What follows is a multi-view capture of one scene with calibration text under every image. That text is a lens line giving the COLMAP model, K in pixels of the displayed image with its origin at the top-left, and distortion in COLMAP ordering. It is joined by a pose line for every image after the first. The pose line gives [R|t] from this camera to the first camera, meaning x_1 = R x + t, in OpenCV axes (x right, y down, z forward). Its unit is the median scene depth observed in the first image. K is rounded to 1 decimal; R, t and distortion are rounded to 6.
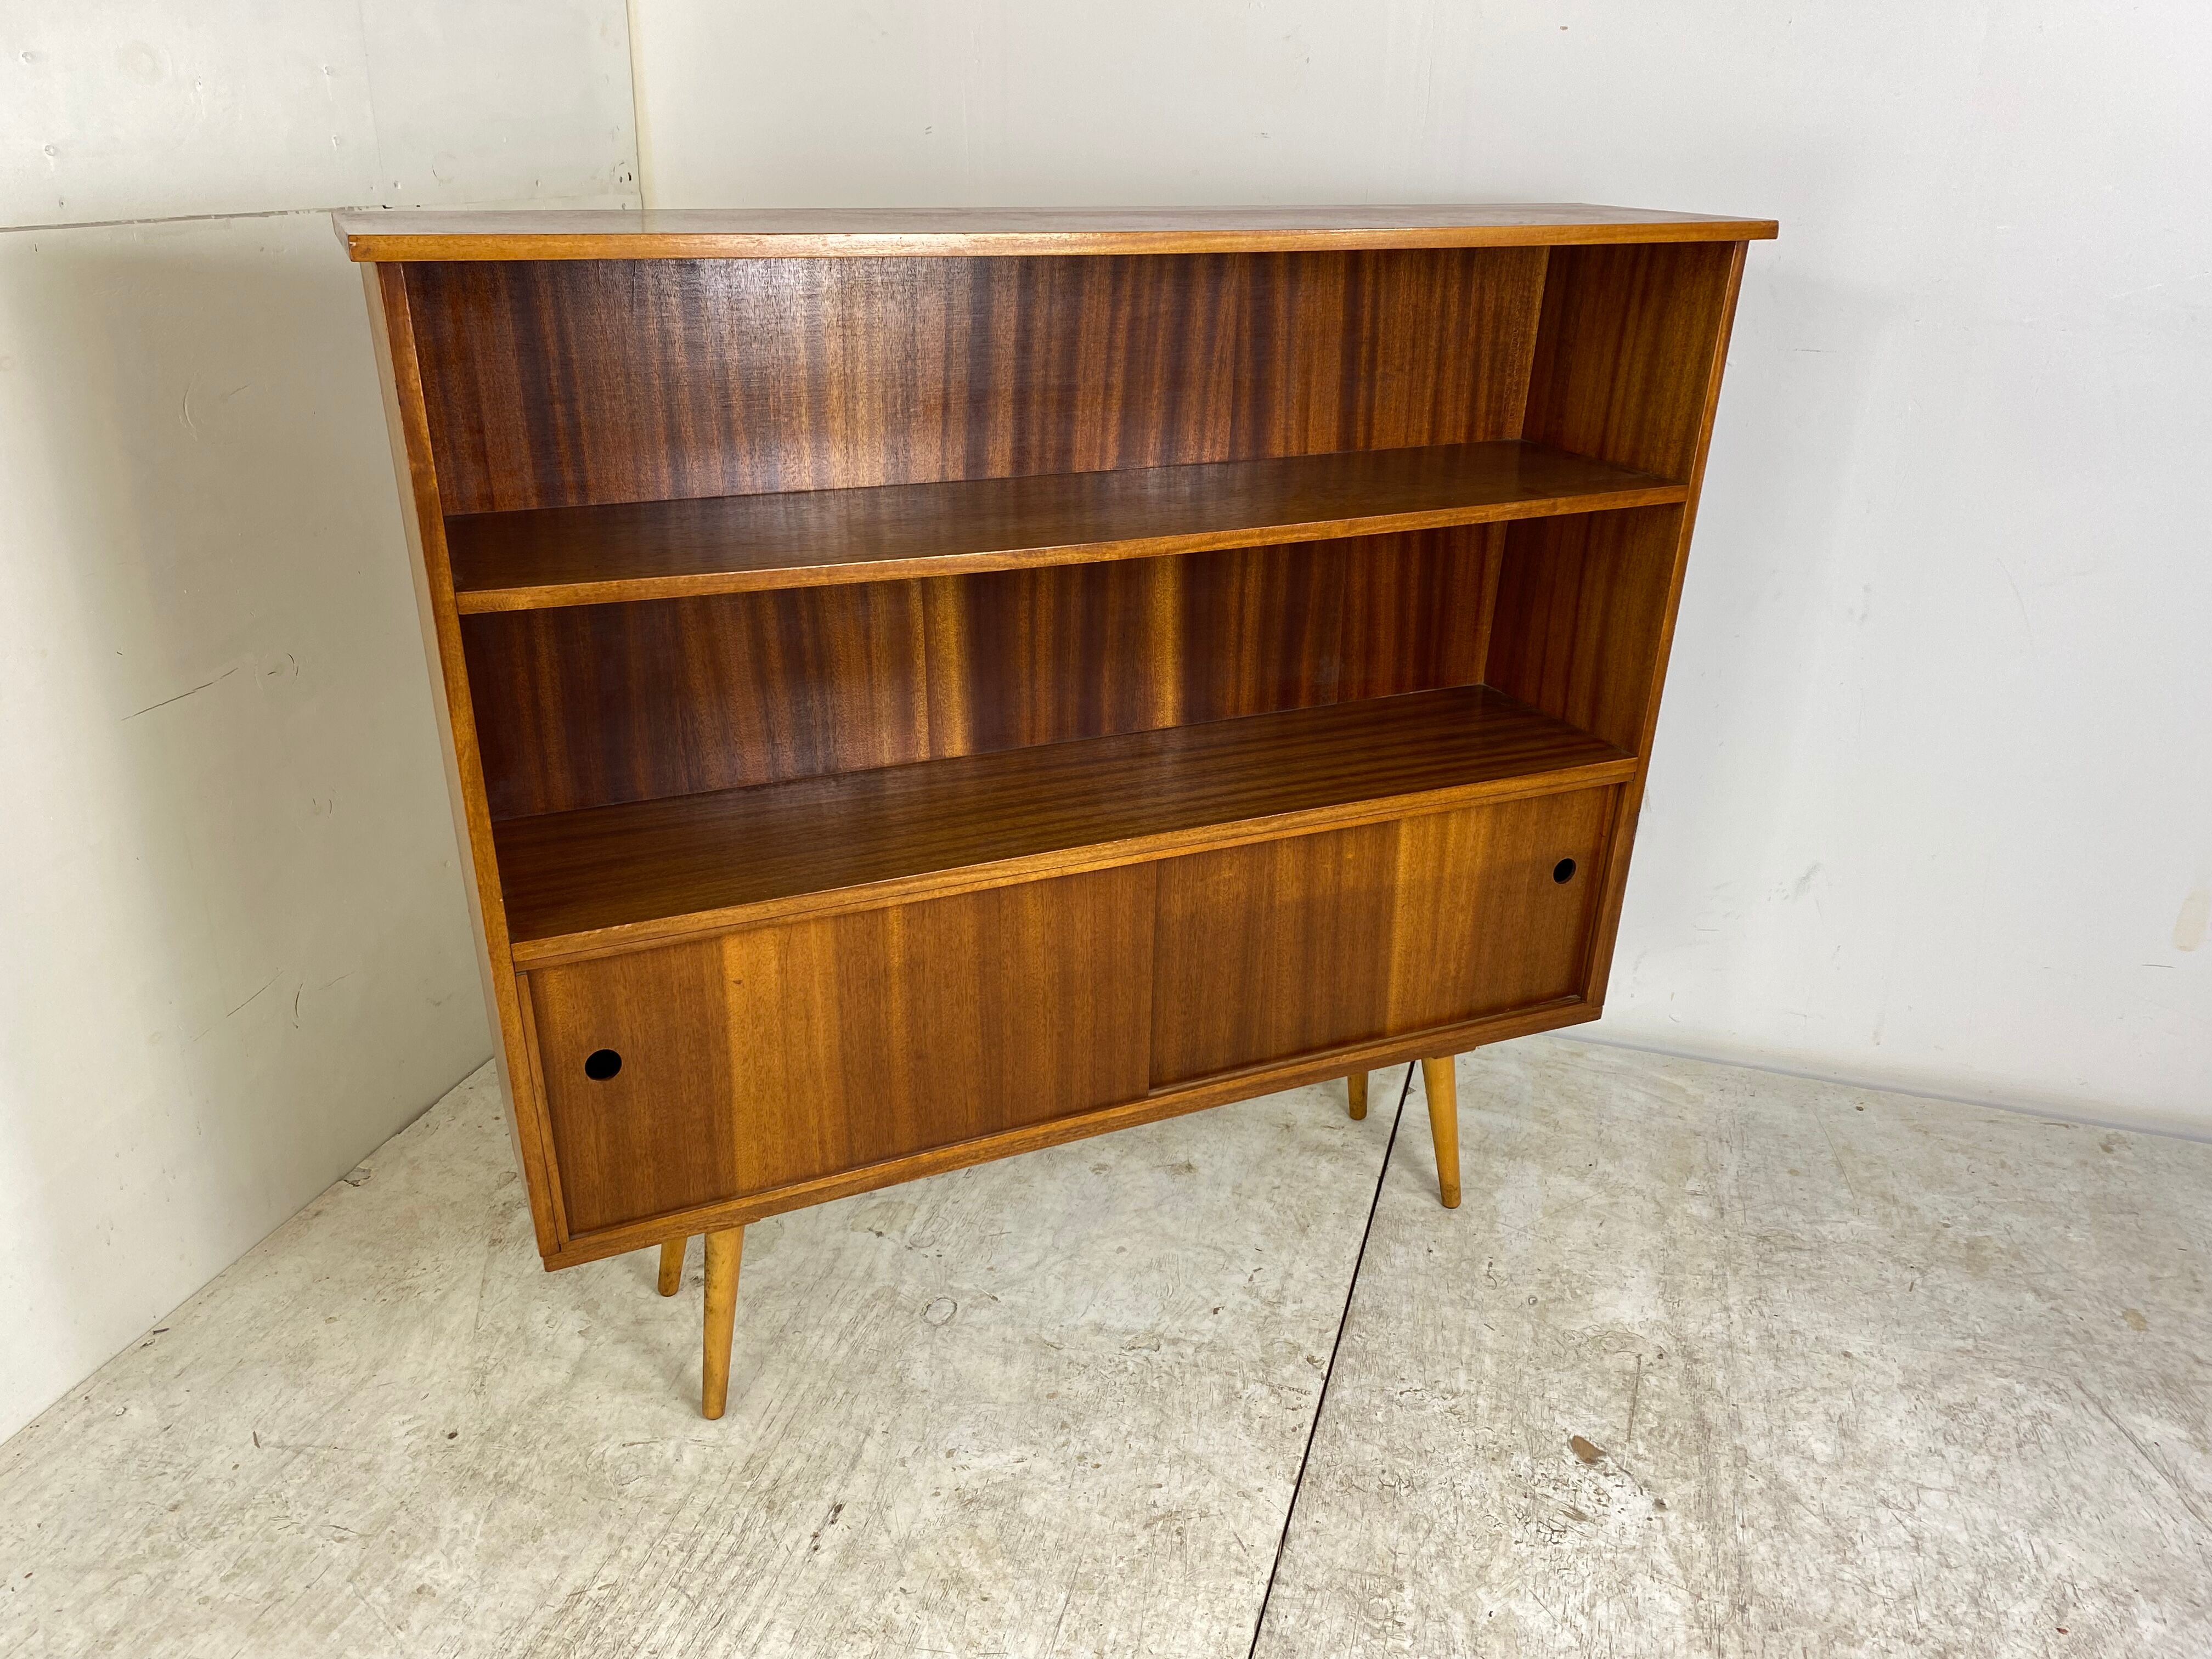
lens RADIAL K [[1698.9, 0, 1089.3], [0, 1698.9, 778.6], [0, 0, 1]] dist [0.009758, -0.012329]
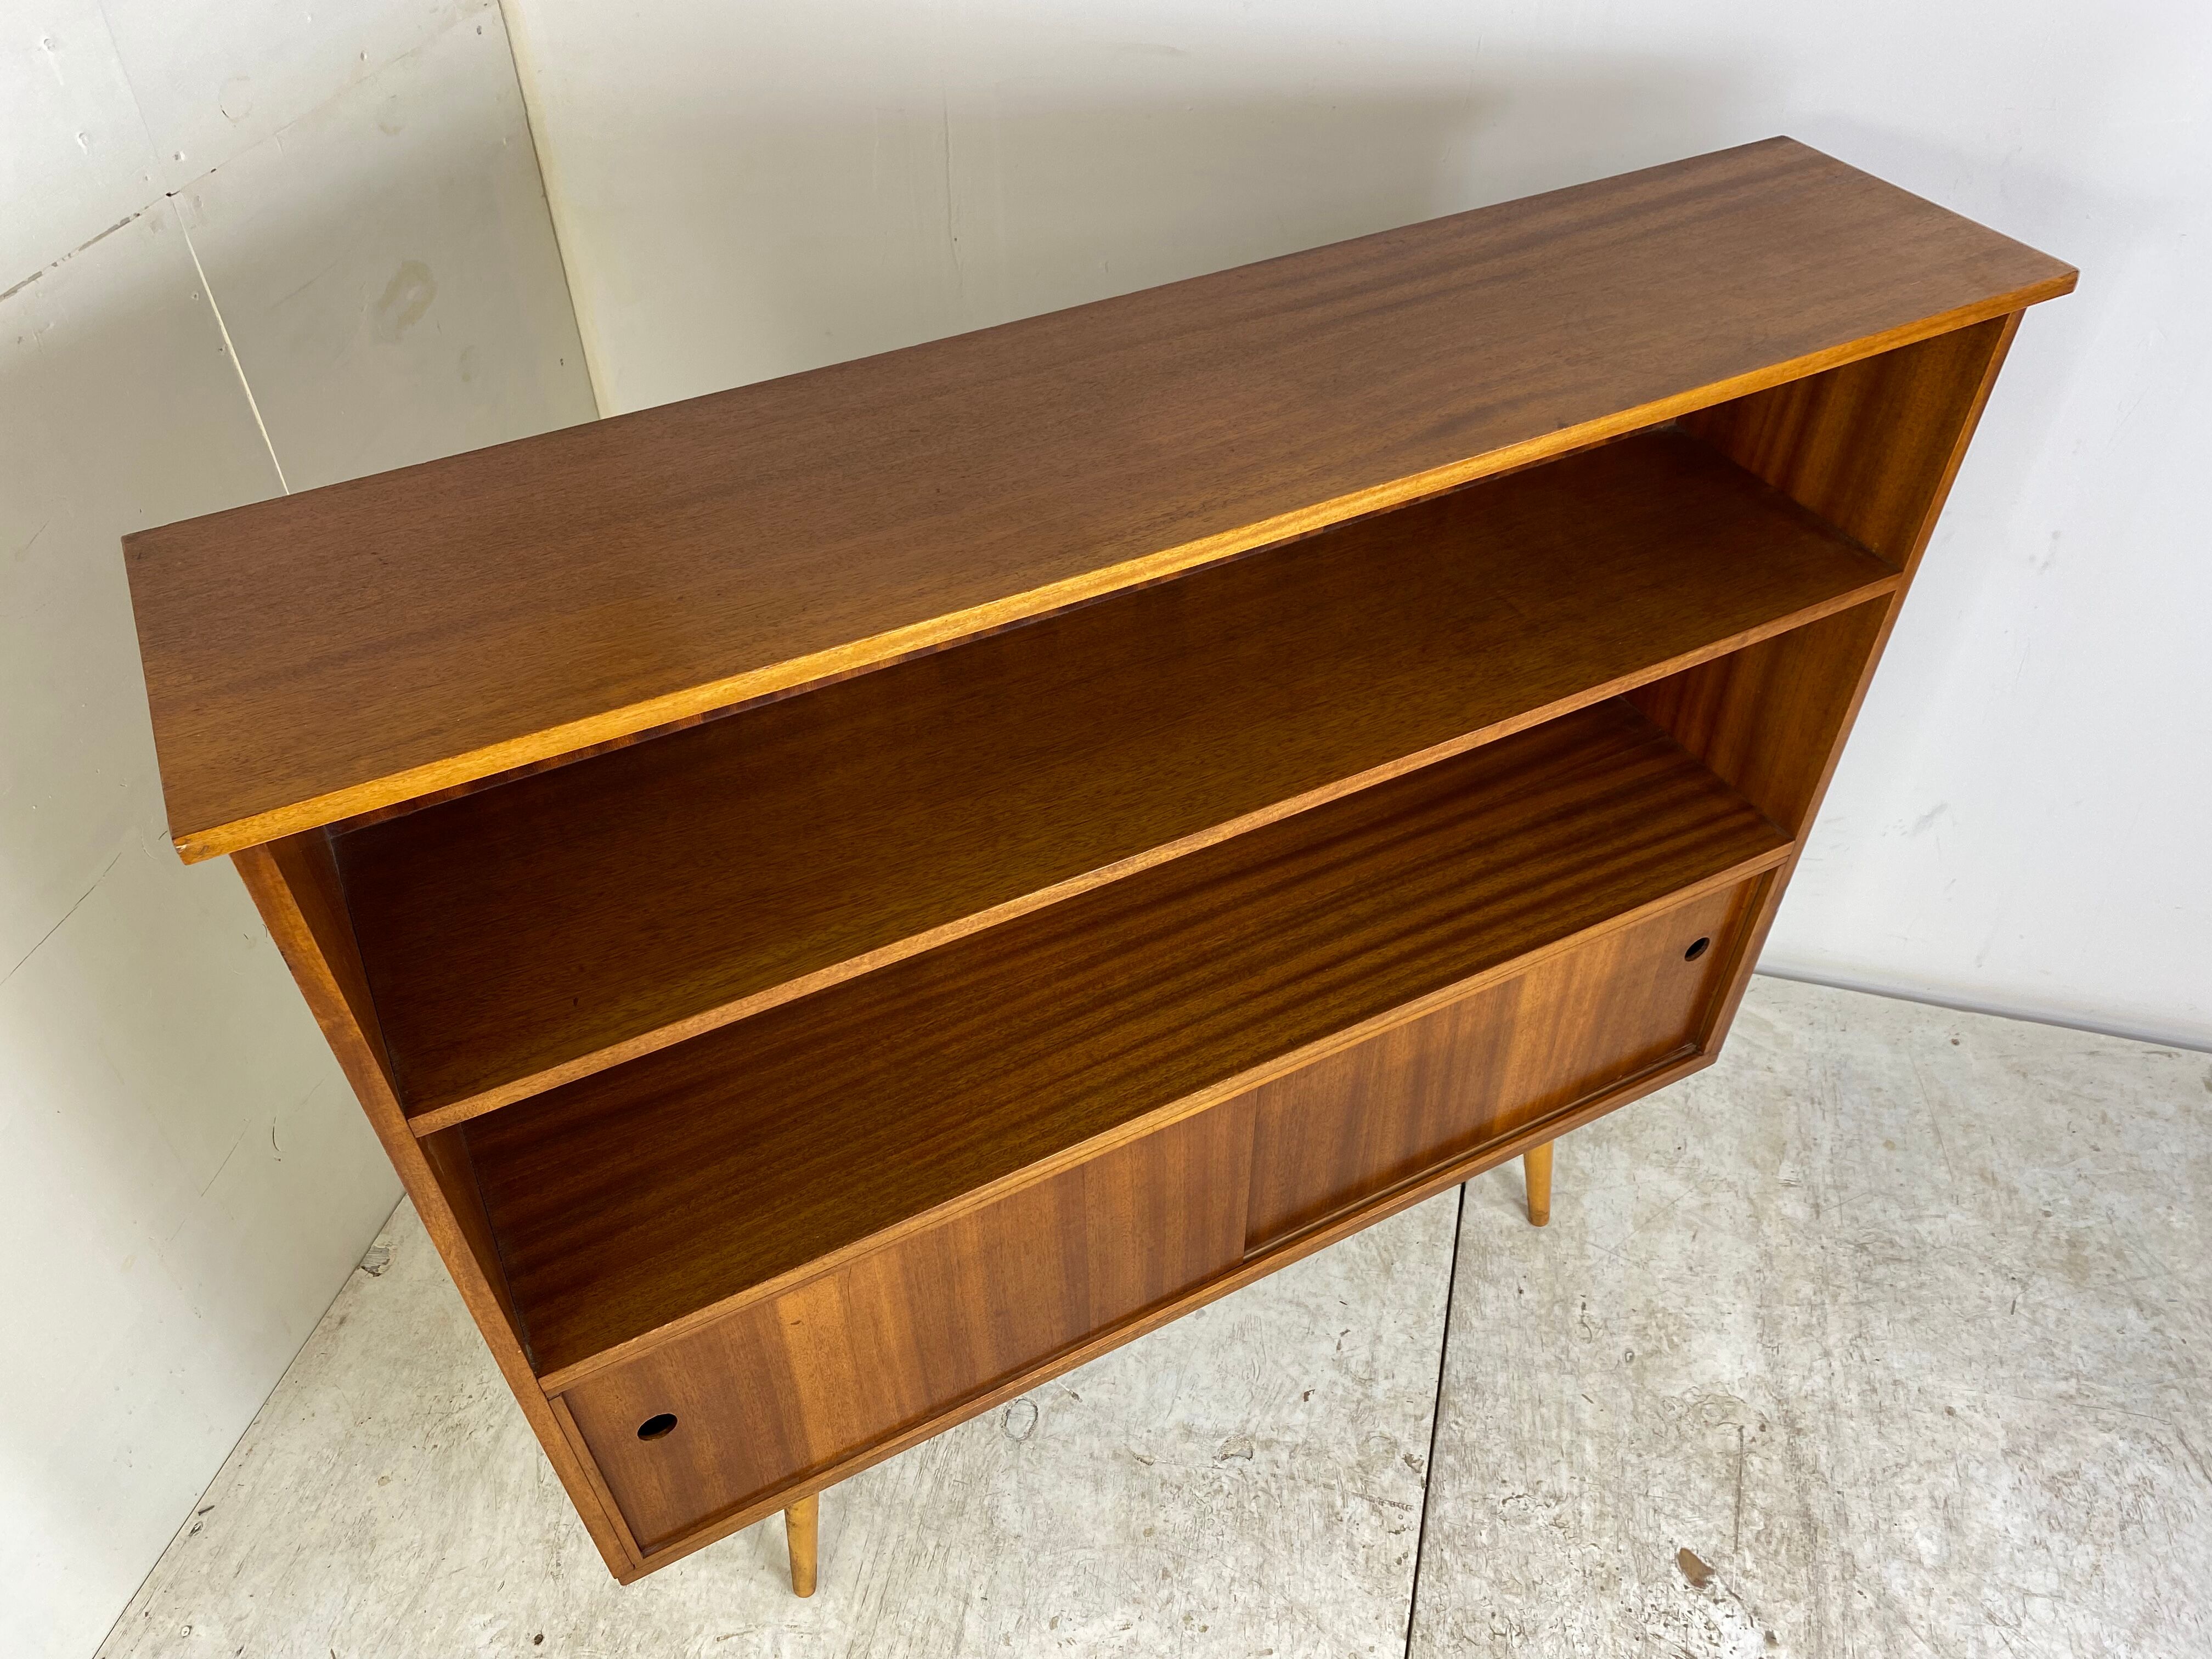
lens RADIAL K [[1698.9, 0, 1105.2], [0, 1698.9, 790.0], [0, 0, 1]] dist [0.009758, -0.012329]
pose [[0.998086, -0.055848, 0.026563, -0.049796], [0.043255, 0.937393, 0.345578, -0.377964], [-0.044200, -0.343767, 0.938014, 0.236611]]
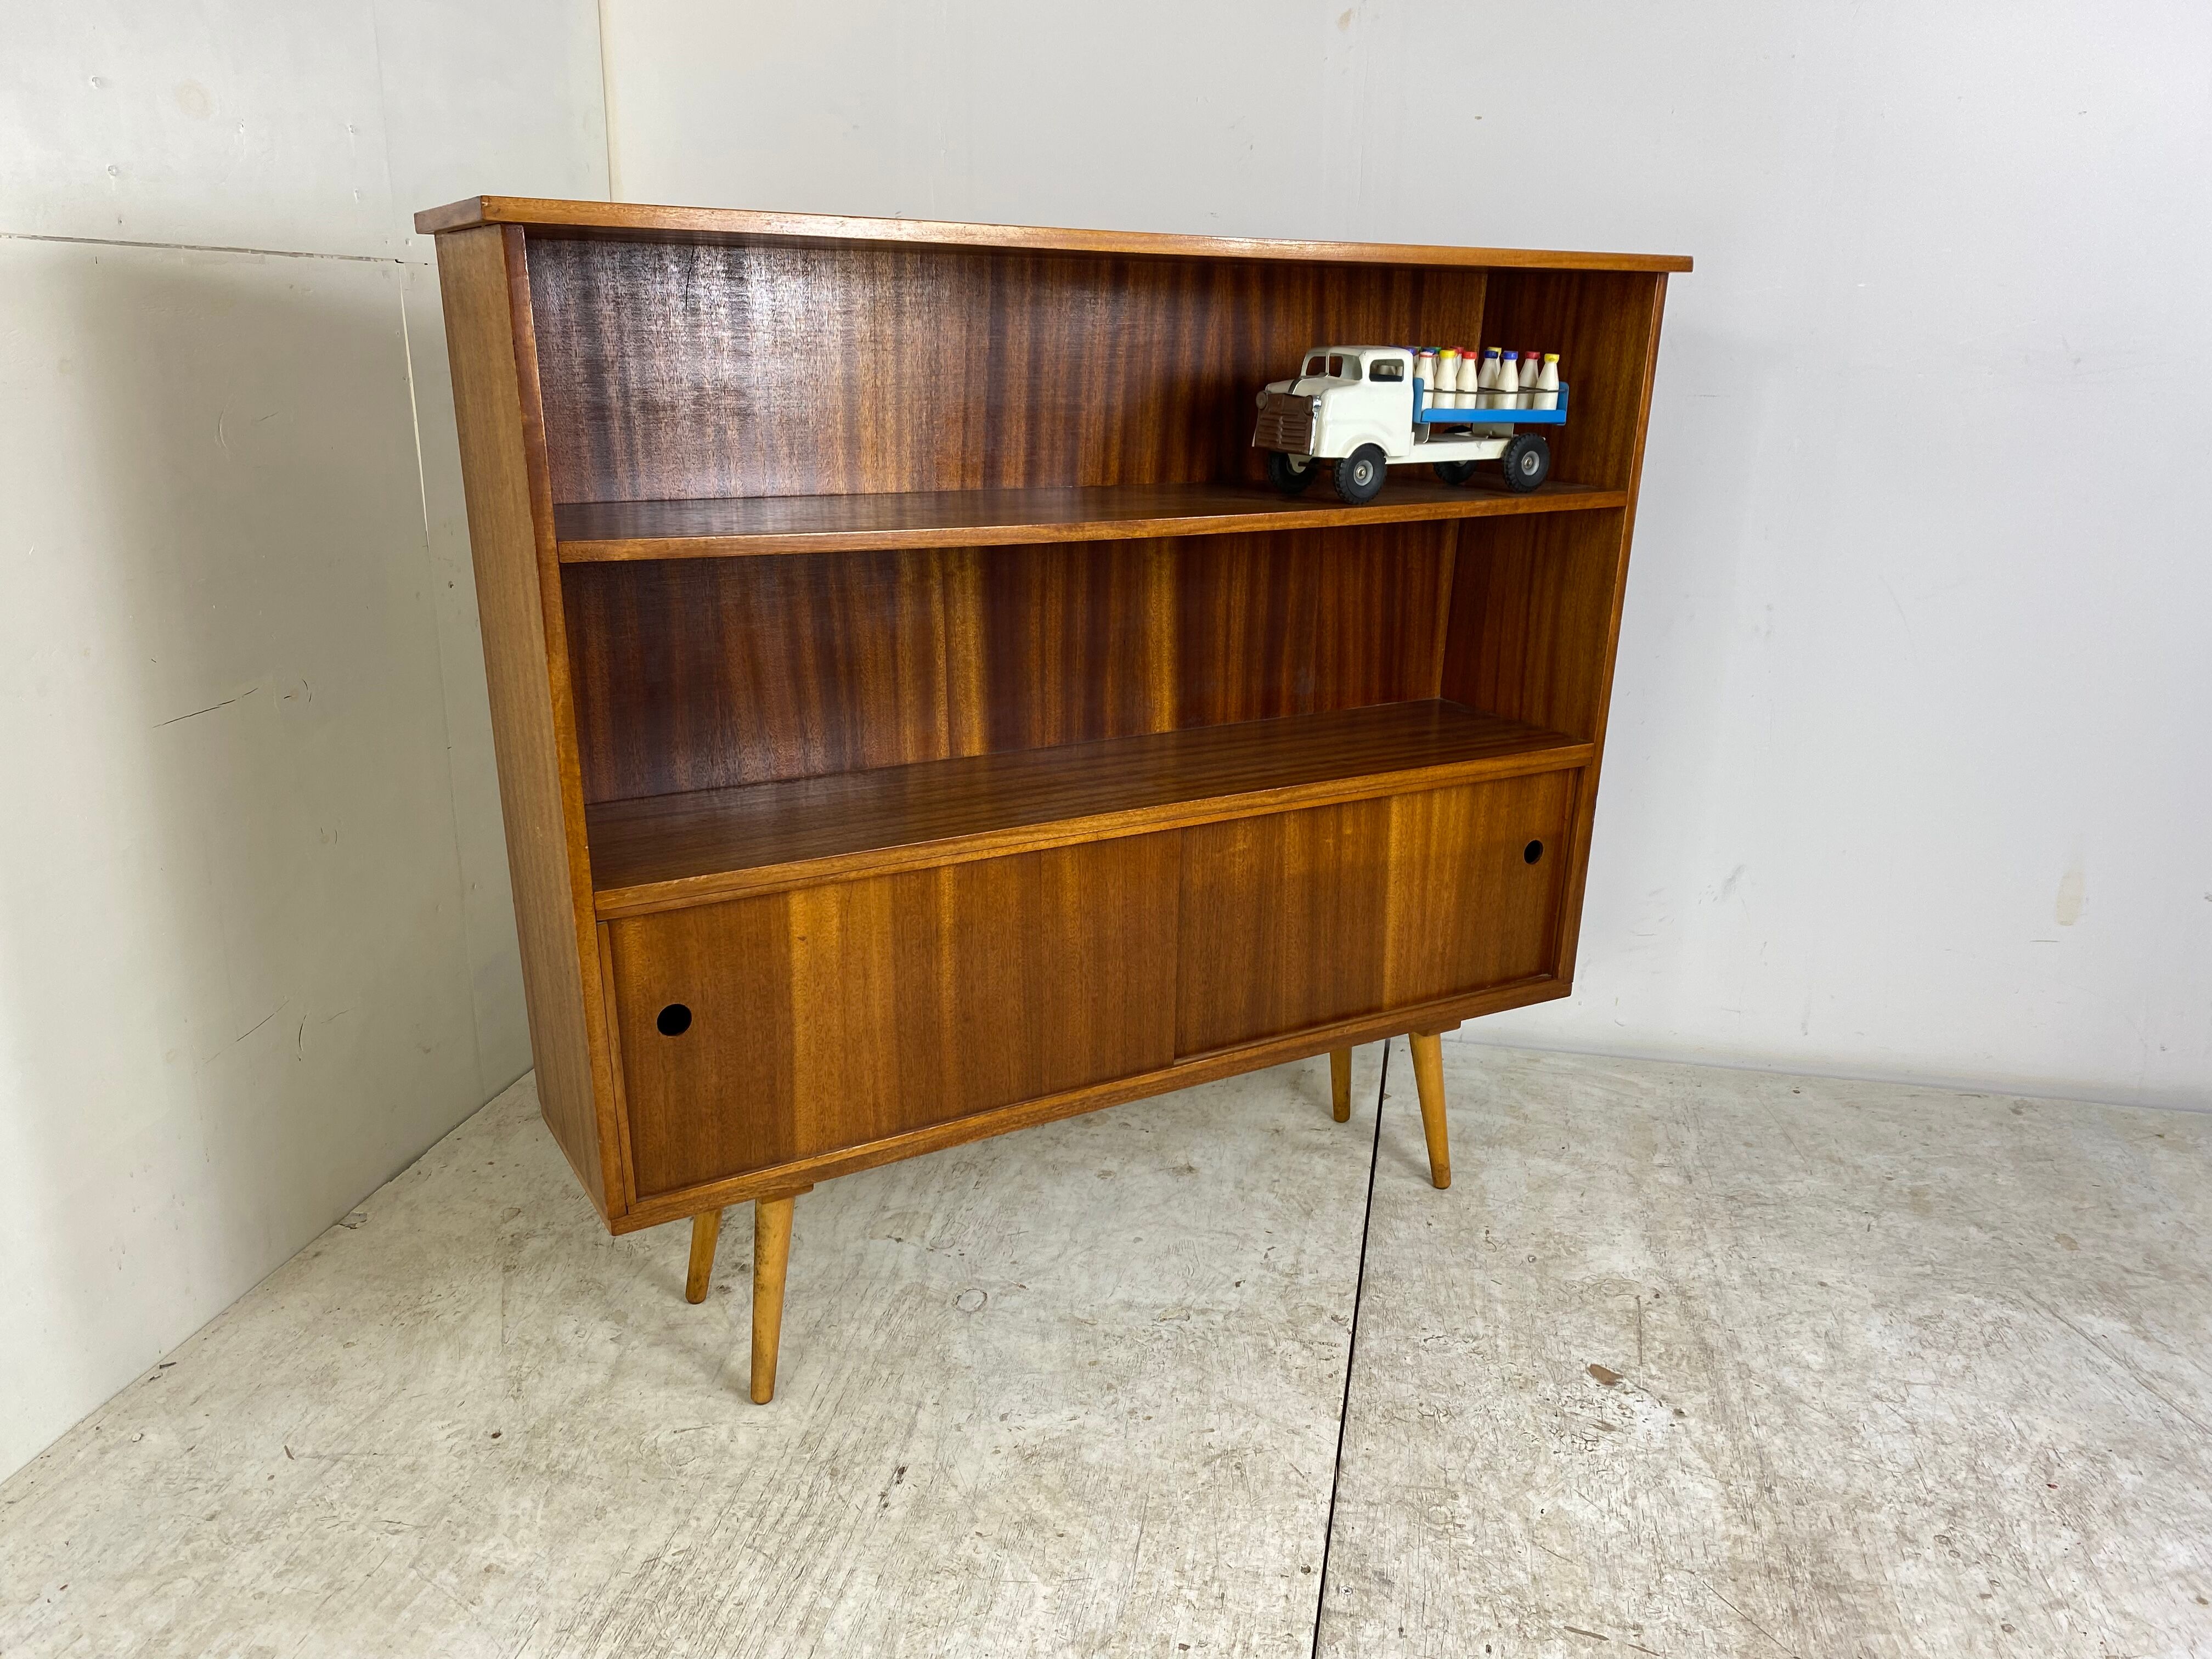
lens RADIAL K [[1698.9, 0, 1129.6], [0, 1698.9, 779.9], [0, 0, 1]] dist [0.009758, -0.012329]
pose [[0.993463, -0.028417, 0.110563, -0.105111], [0.039914, 0.993858, -0.103210, 0.121713], [-0.106951, 0.106948, 0.988496, -0.052694]]
